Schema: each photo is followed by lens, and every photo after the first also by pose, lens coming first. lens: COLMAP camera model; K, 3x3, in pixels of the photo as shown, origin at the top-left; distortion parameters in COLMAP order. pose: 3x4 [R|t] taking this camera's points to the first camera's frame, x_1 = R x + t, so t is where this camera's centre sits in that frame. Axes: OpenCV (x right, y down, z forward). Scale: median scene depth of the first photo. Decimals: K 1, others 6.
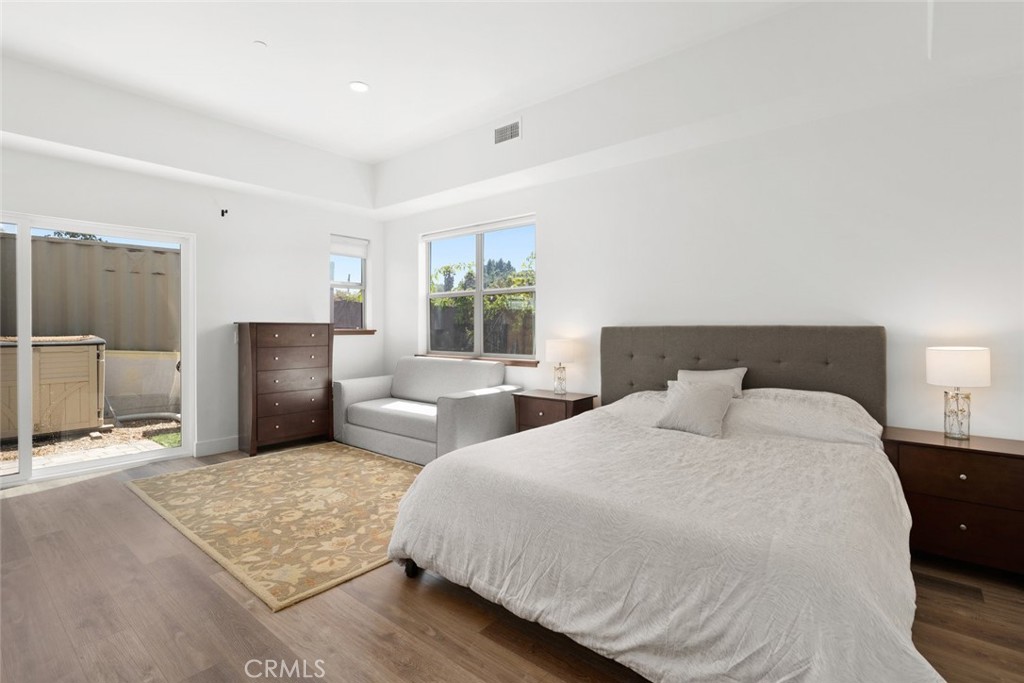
lens RADIAL K [[509.4, 0, 512.5], [0, 509.4, 337.0], [0, 0, 1]] dist [0.015174, 0.001813]
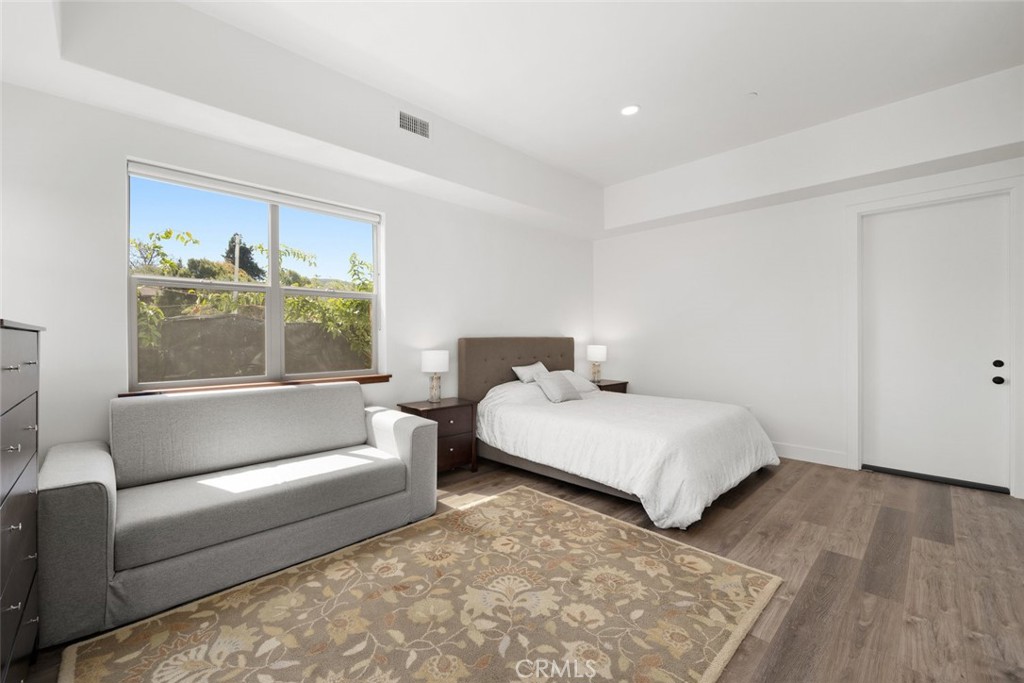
lens RADIAL K [[410.0, 0, 510.1], [0, 410.0, 344.7], [0, 0, 1]] dist [-0.002740, 0.000771]
pose [[0.086131, -0.011821, 0.996214, -1.000826], [0.021577, 0.999717, 0.009997, -0.015343], [-0.996050, 0.020635, 0.086362, 1.064883]]
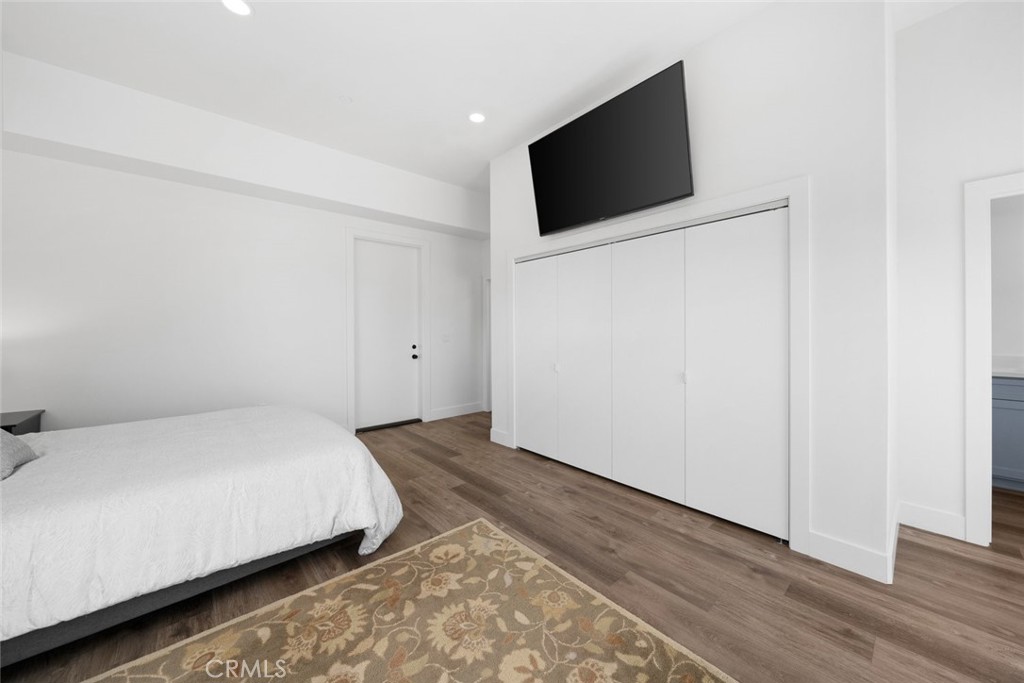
lens RADIAL K [[362.3, 0, 507.7], [0, 362.3, 332.6], [0, 0, 1]] dist [-0.000646, -0.000392]
pose [[-0.986852, 0.008495, 0.161402, -0.497341], [0.012575, 0.999626, 0.024275, -0.024459], [-0.161135, 0.025986, -0.986590, 1.409783]]
